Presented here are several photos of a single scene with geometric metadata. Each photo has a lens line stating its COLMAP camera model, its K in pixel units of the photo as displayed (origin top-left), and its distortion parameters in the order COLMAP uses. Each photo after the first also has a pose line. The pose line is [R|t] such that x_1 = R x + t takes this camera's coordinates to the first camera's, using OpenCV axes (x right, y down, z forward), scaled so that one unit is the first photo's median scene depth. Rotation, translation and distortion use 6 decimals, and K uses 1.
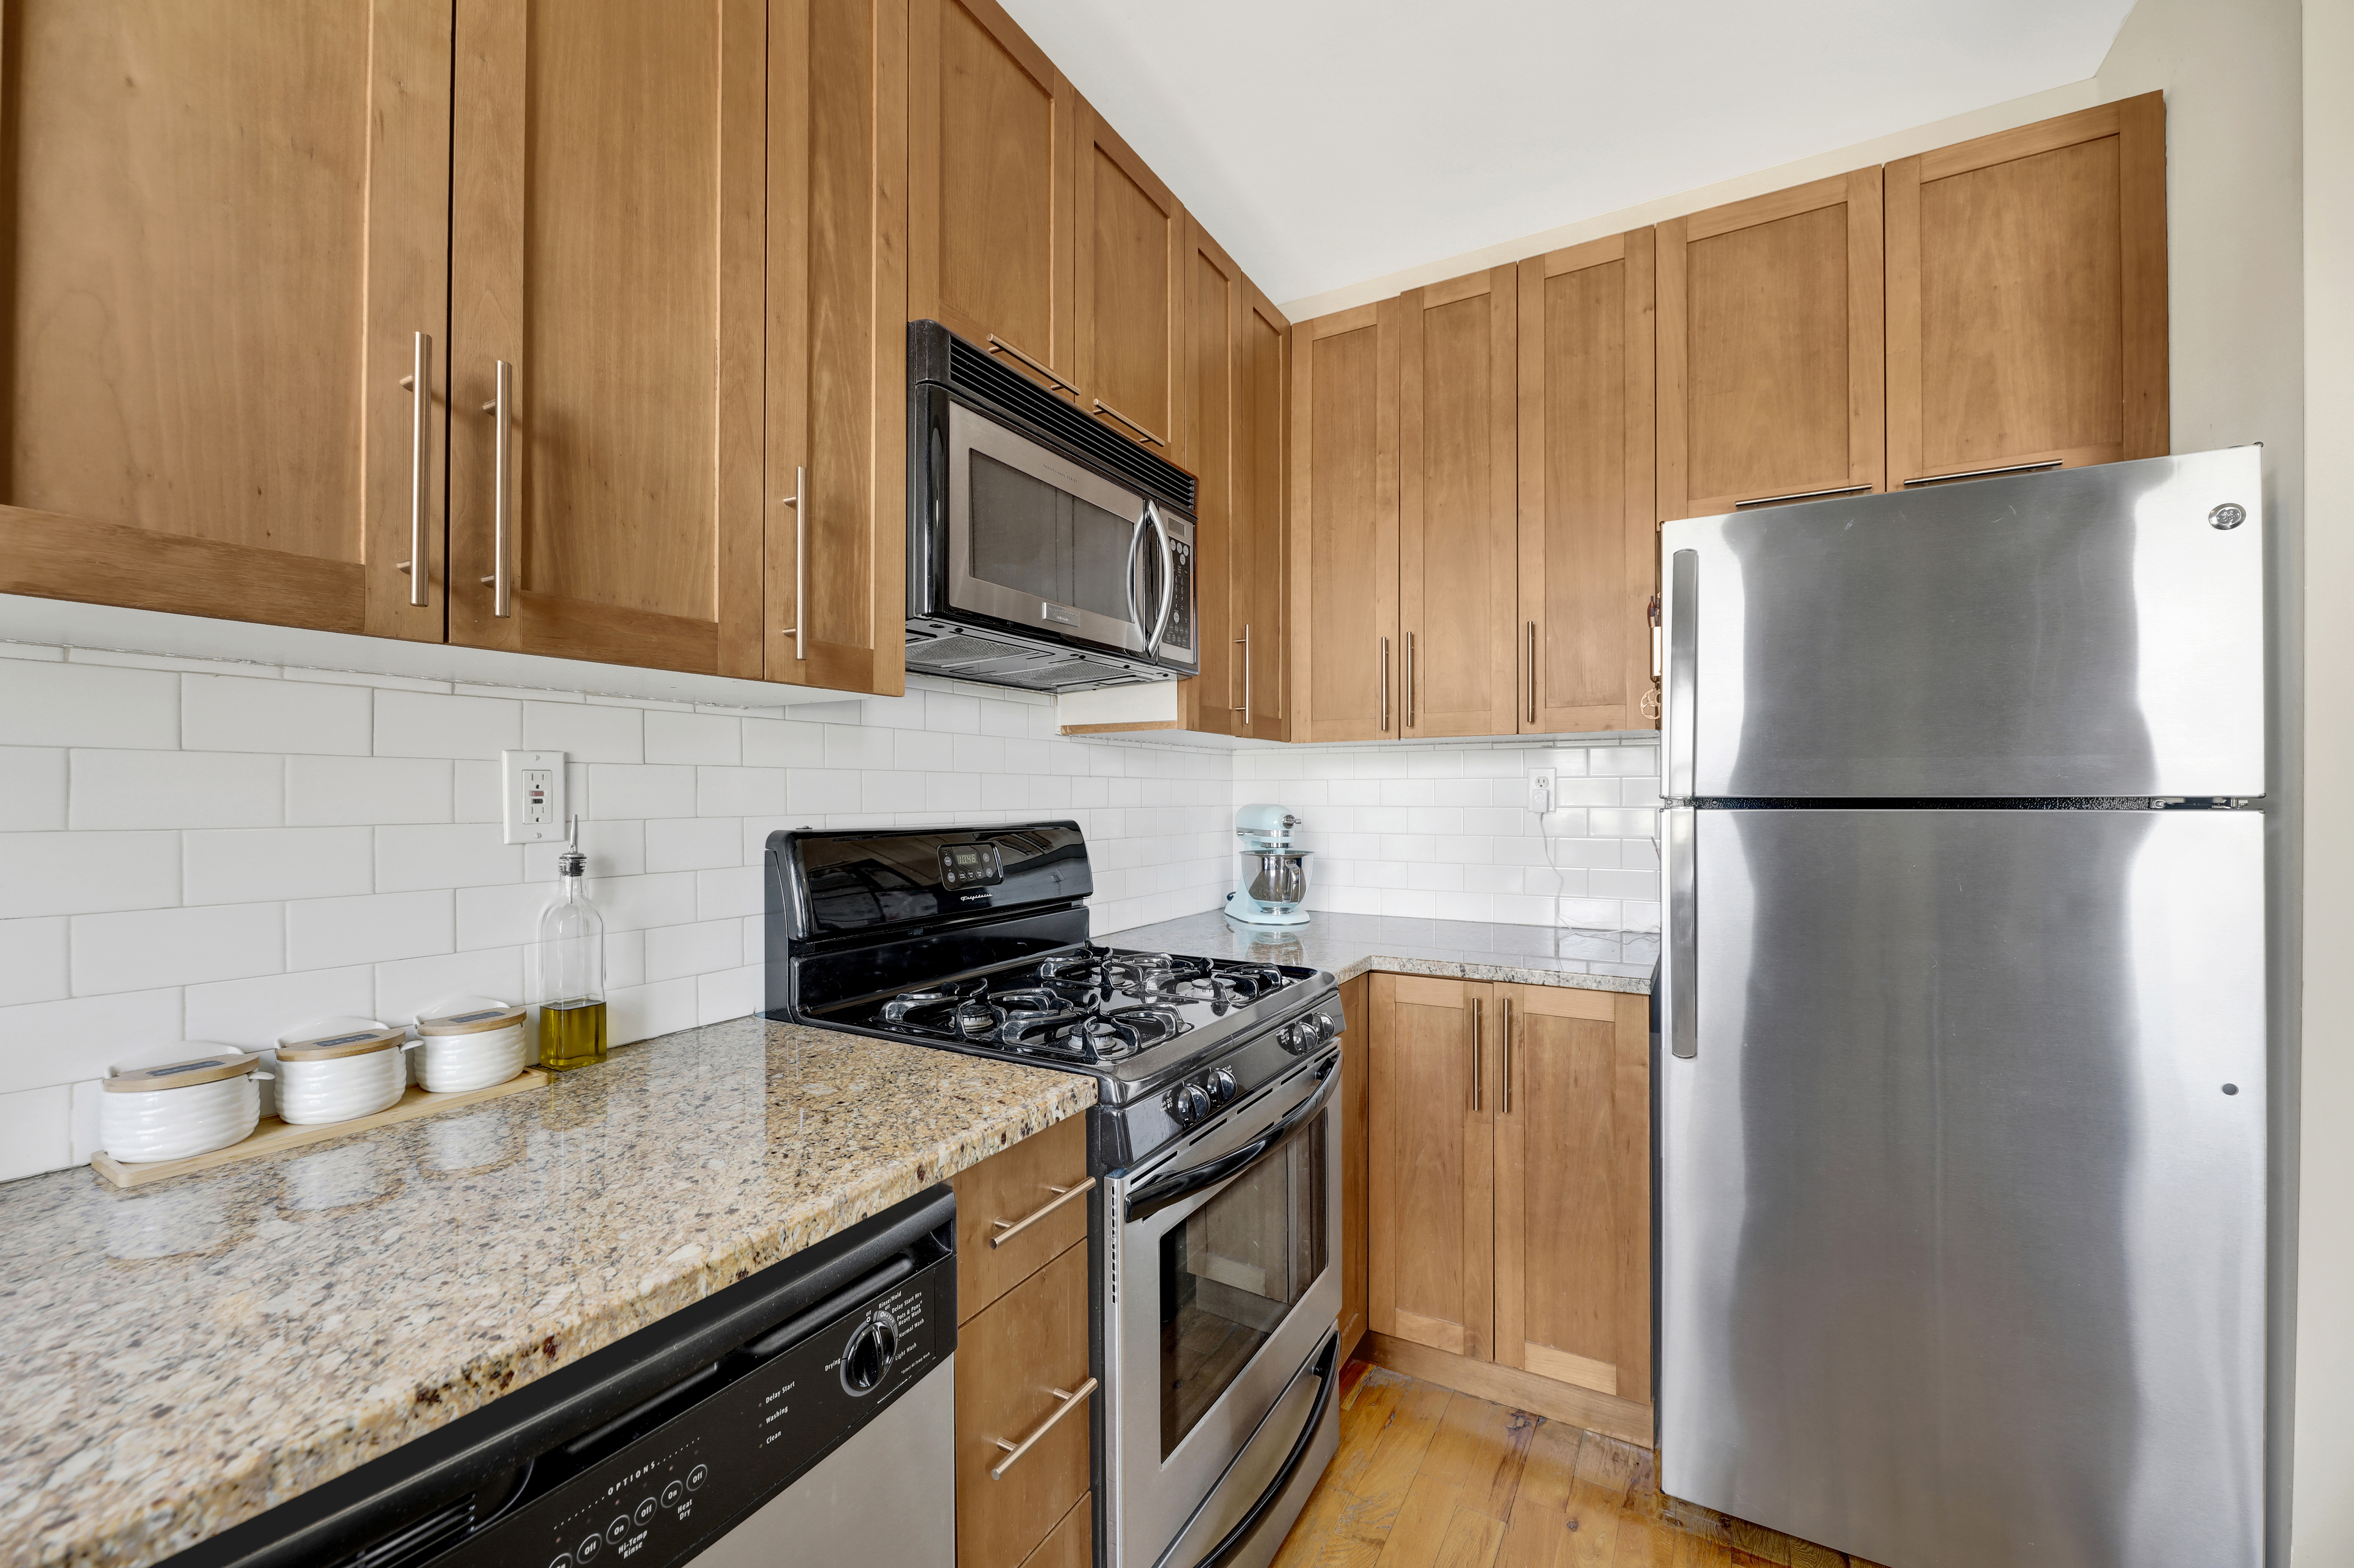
lens RADIAL K [[956.8, 0, 1165.2], [0, 956.8, 787.1], [0, 0, 1]] dist [-0.003562, -0.000645]
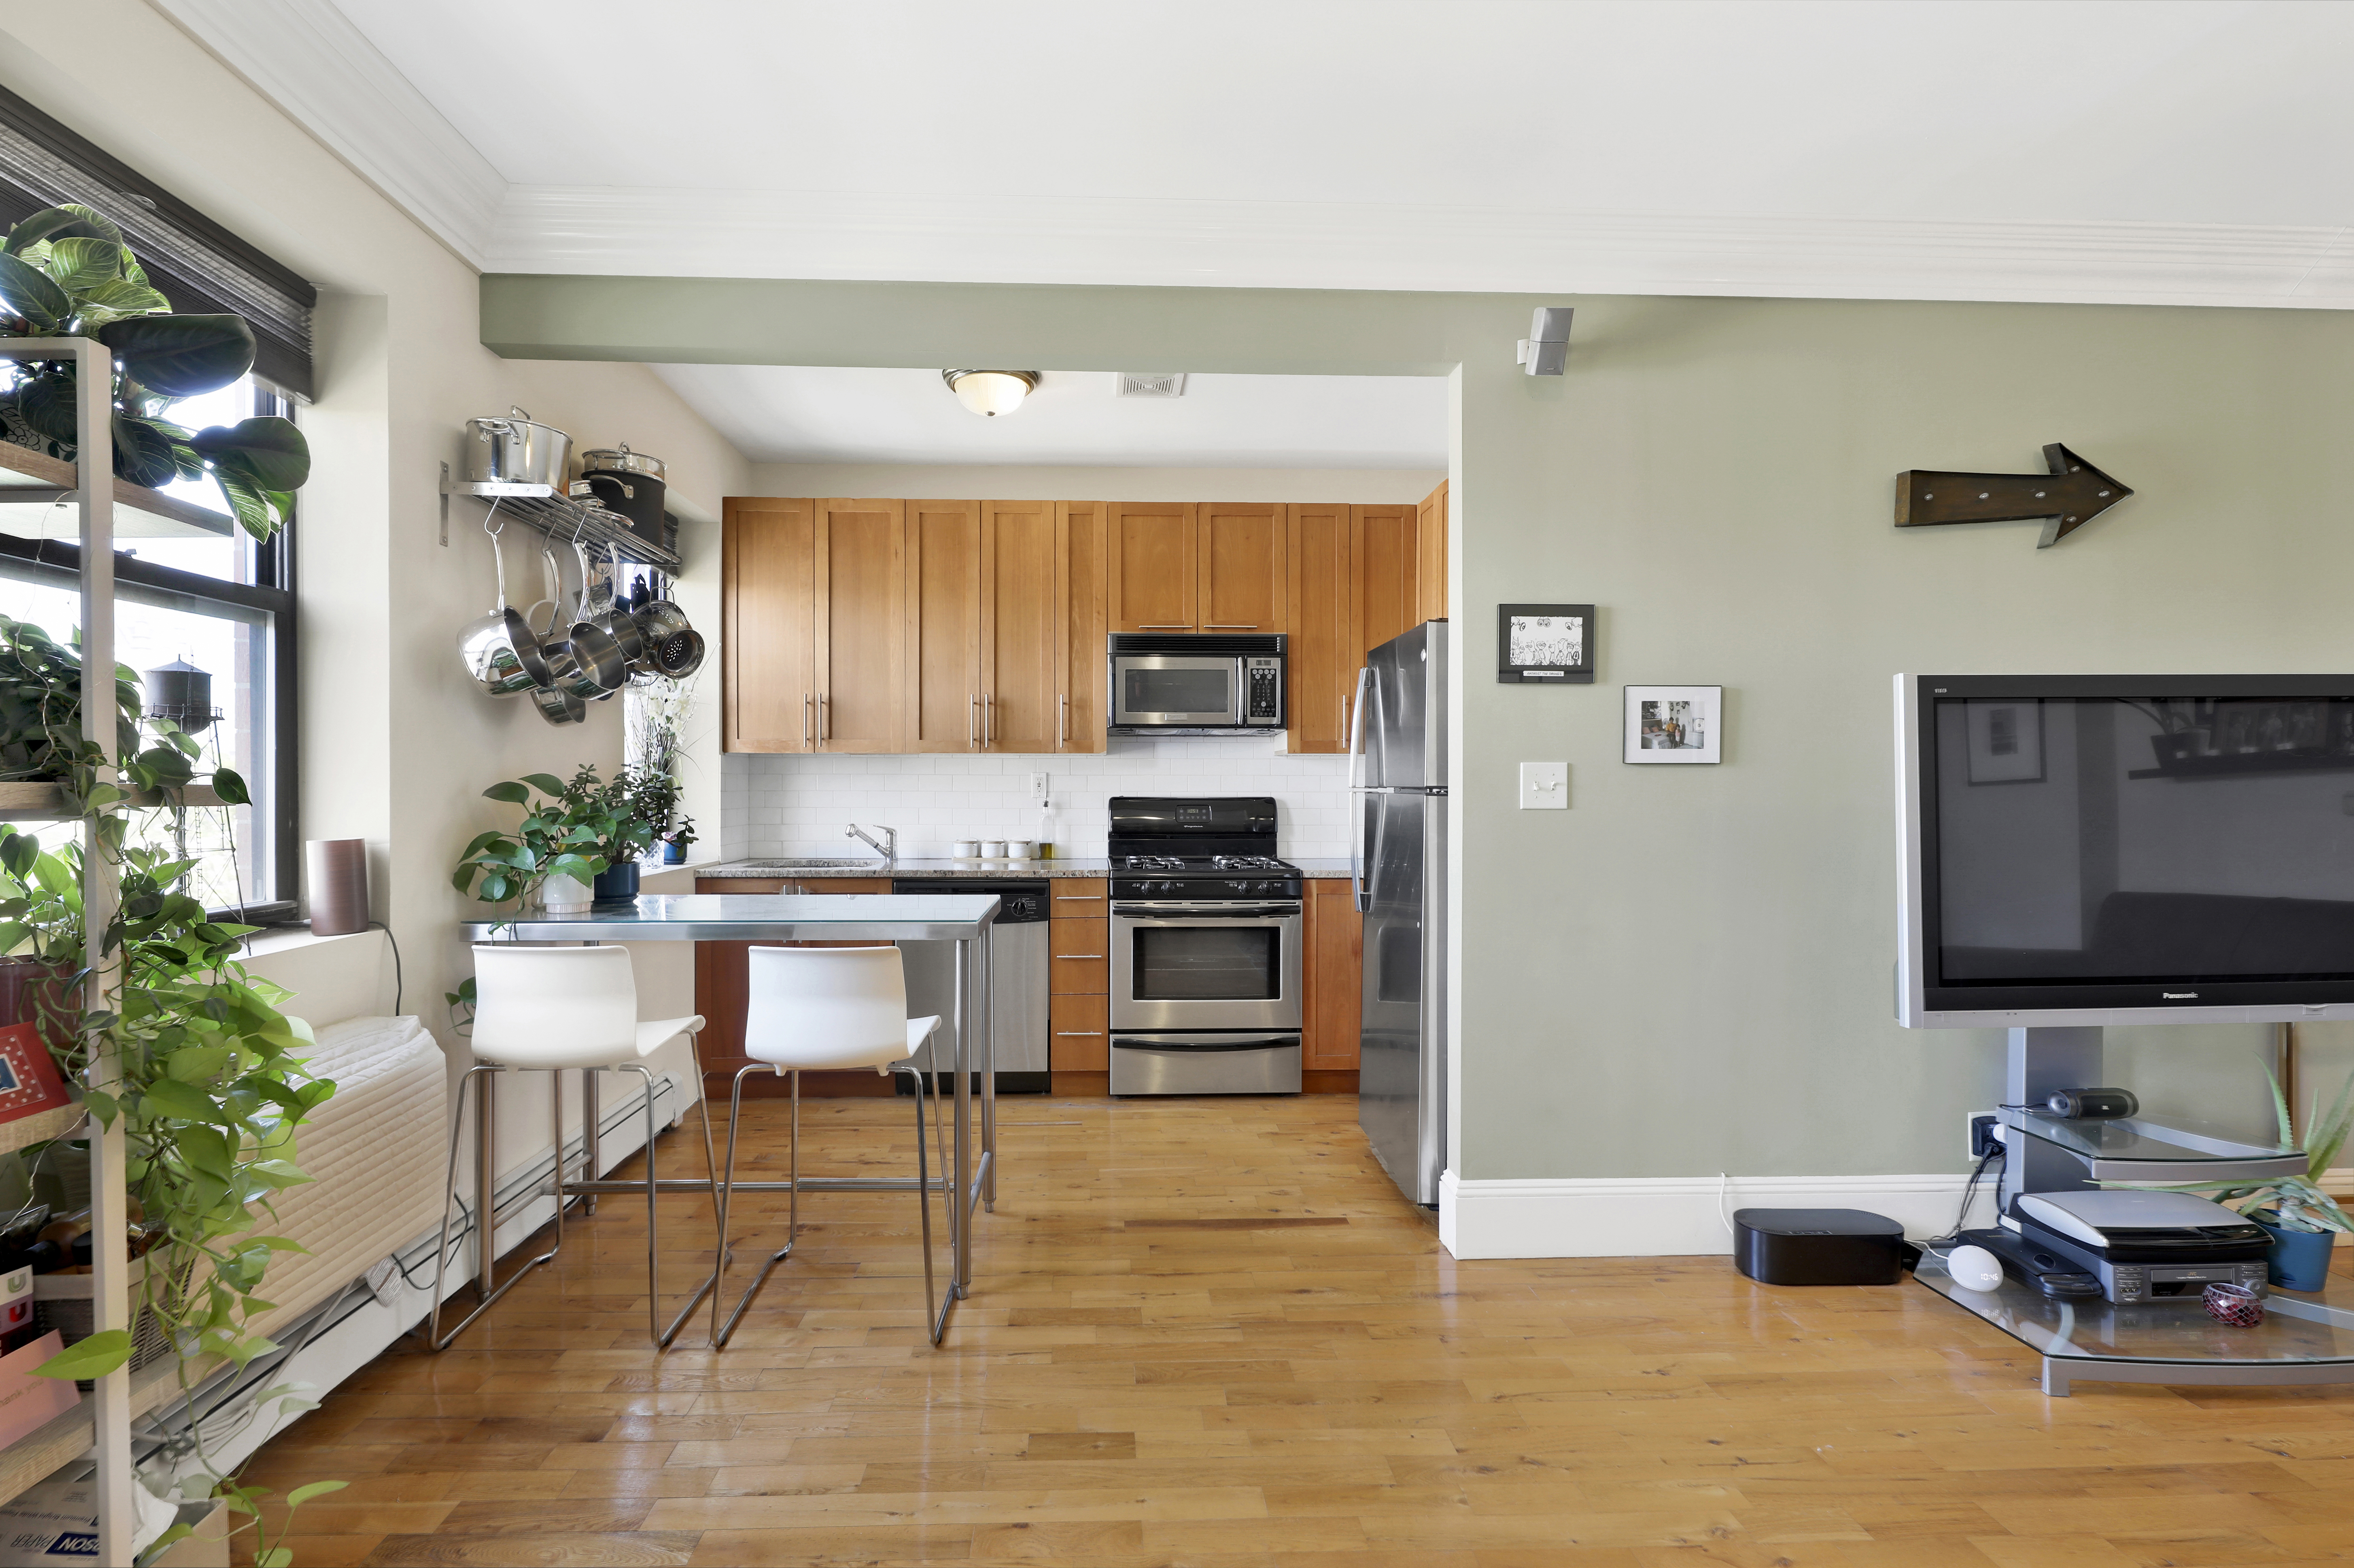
lens RADIAL K [[1066.7, 0, 1138.2], [0, 1066.7, 789.2], [0, 0, 1]] dist [-0.000304, -0.000522]
pose [[0.531603, 0.002779, -0.846989, 2.844035], [0.003646, 0.999978, 0.005569, 0.005081], [0.846986, -0.006049, 0.531581, -0.806056]]
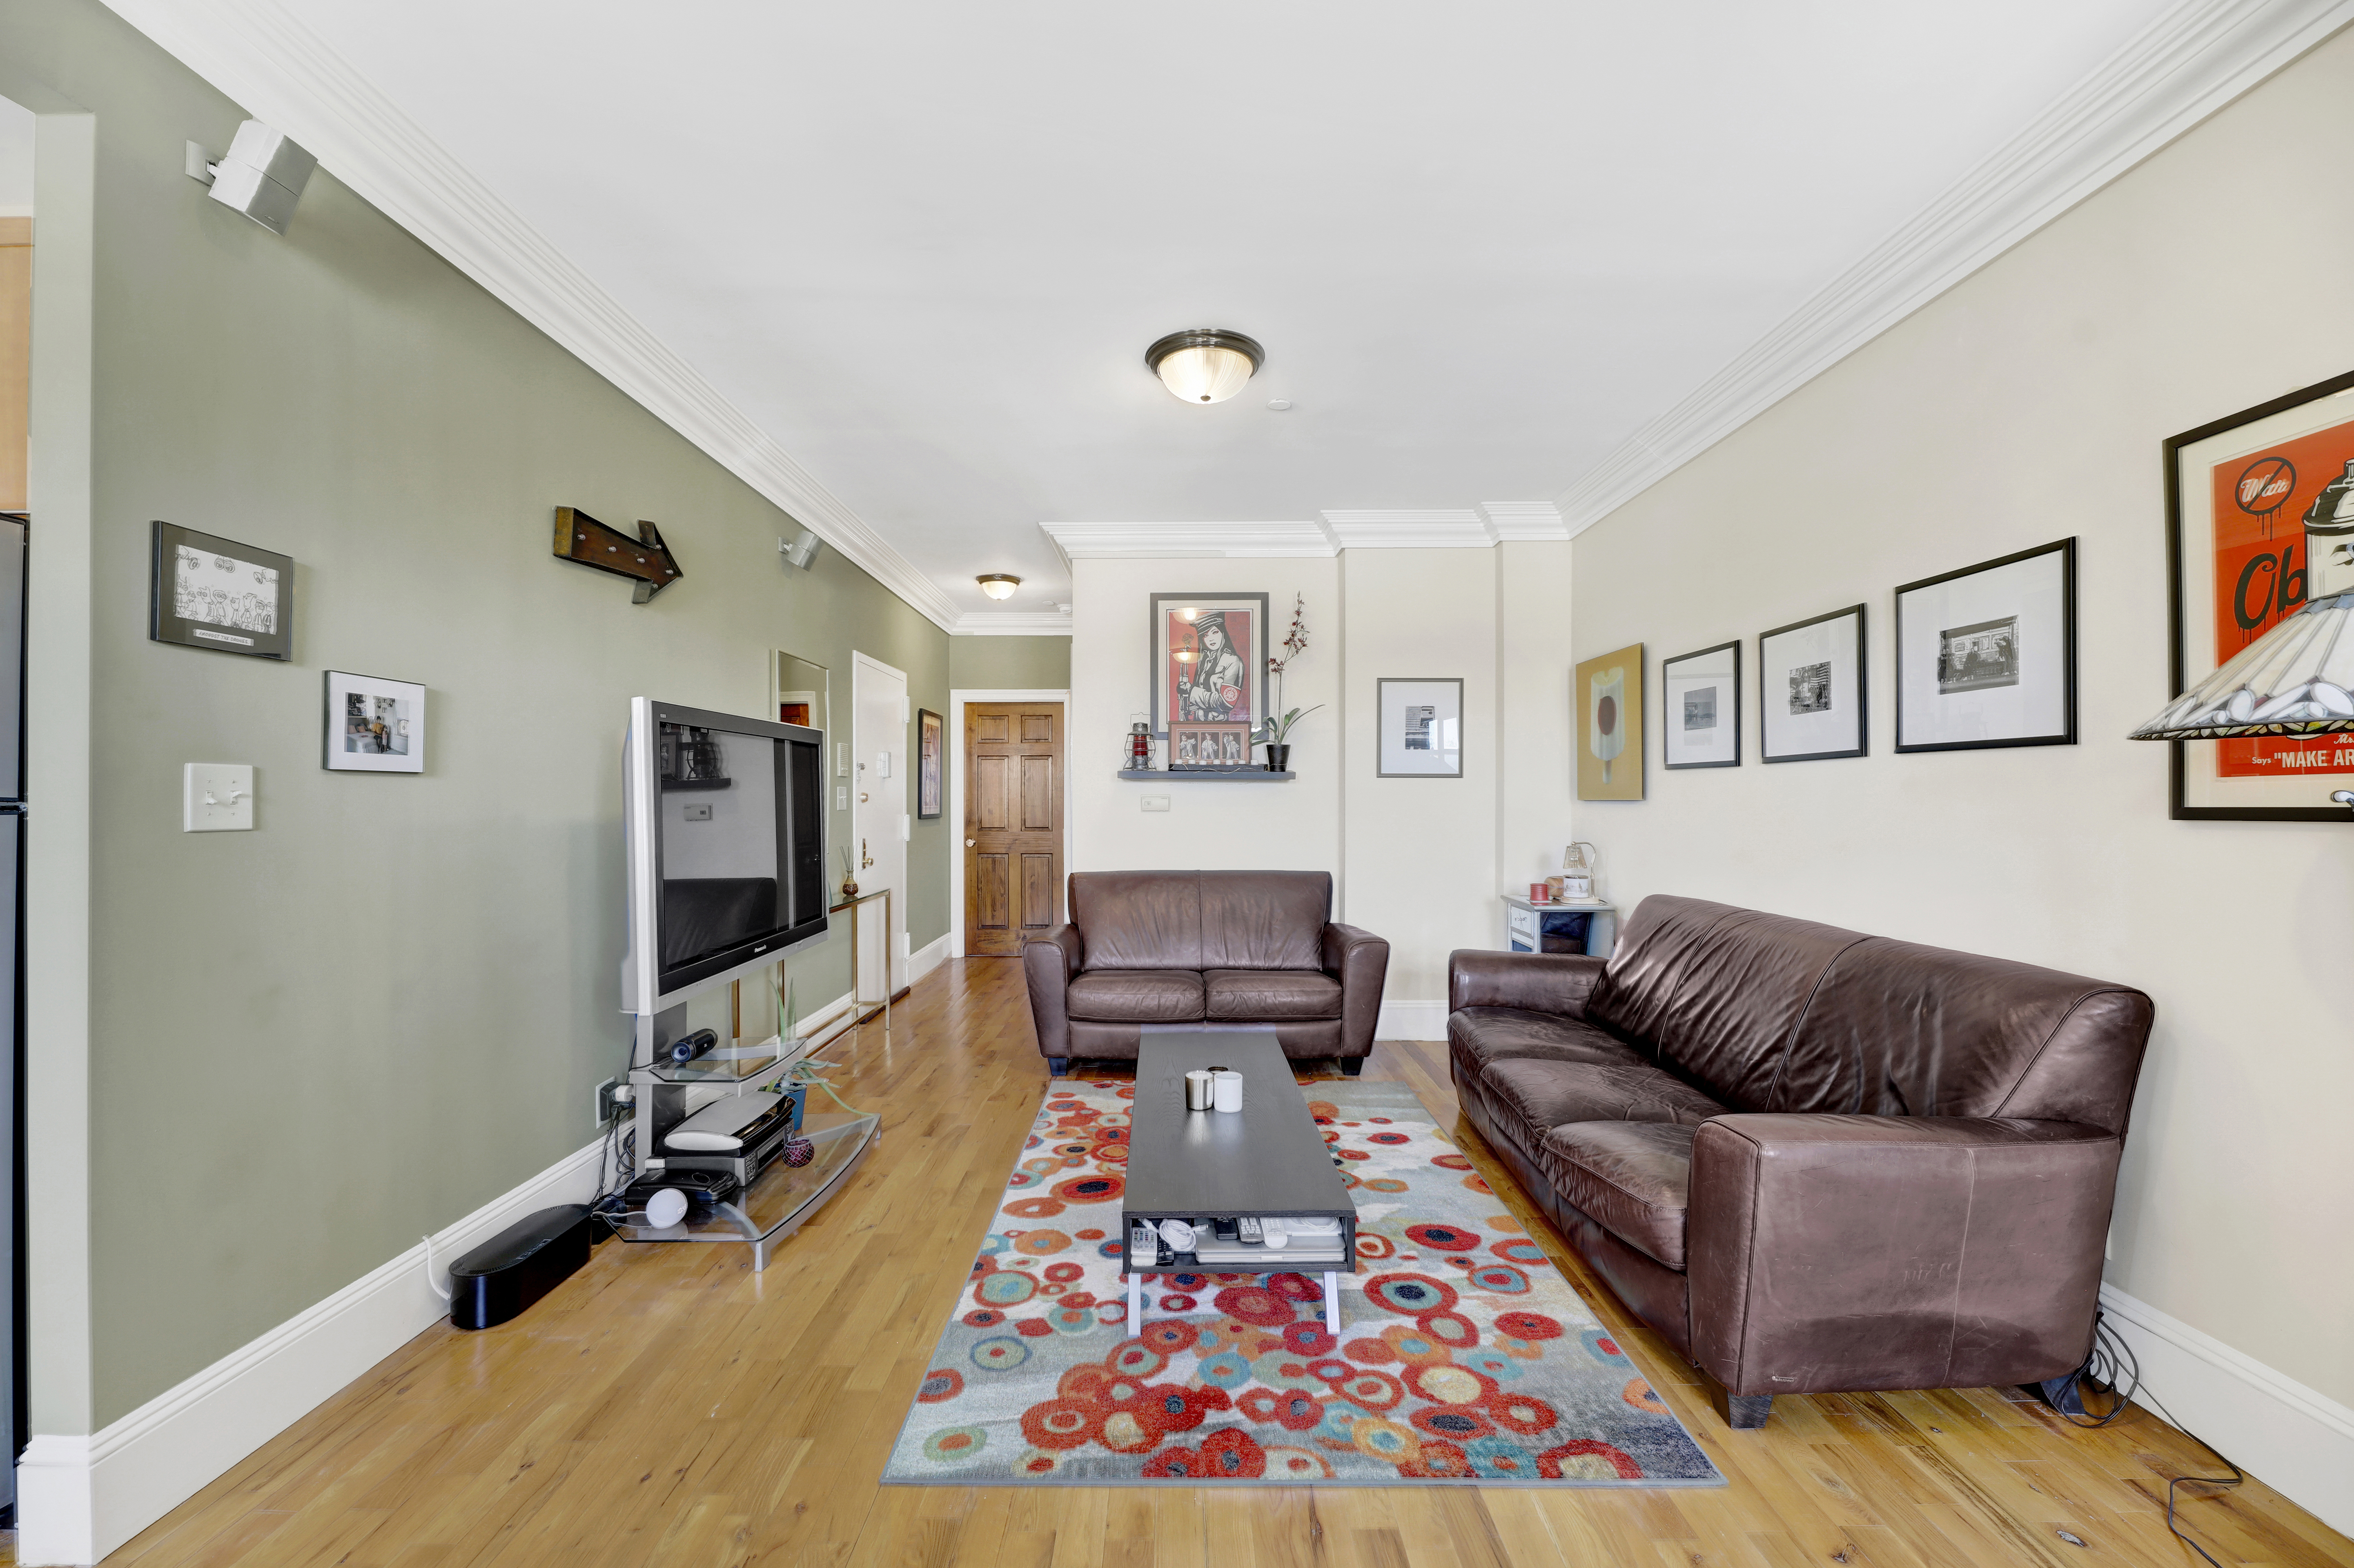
lens RADIAL K [[958.5, 0, 1167.6], [0, 958.5, 798.0], [0, 0, 1]] dist [-0.004832, -0.000723]
pose [[0.868913, 0.001305, 0.494963, 1.894805], [-0.002179, 0.999997, 0.001189, 0.009657], [-0.494959, -0.002112, 0.868914, -0.802133]]
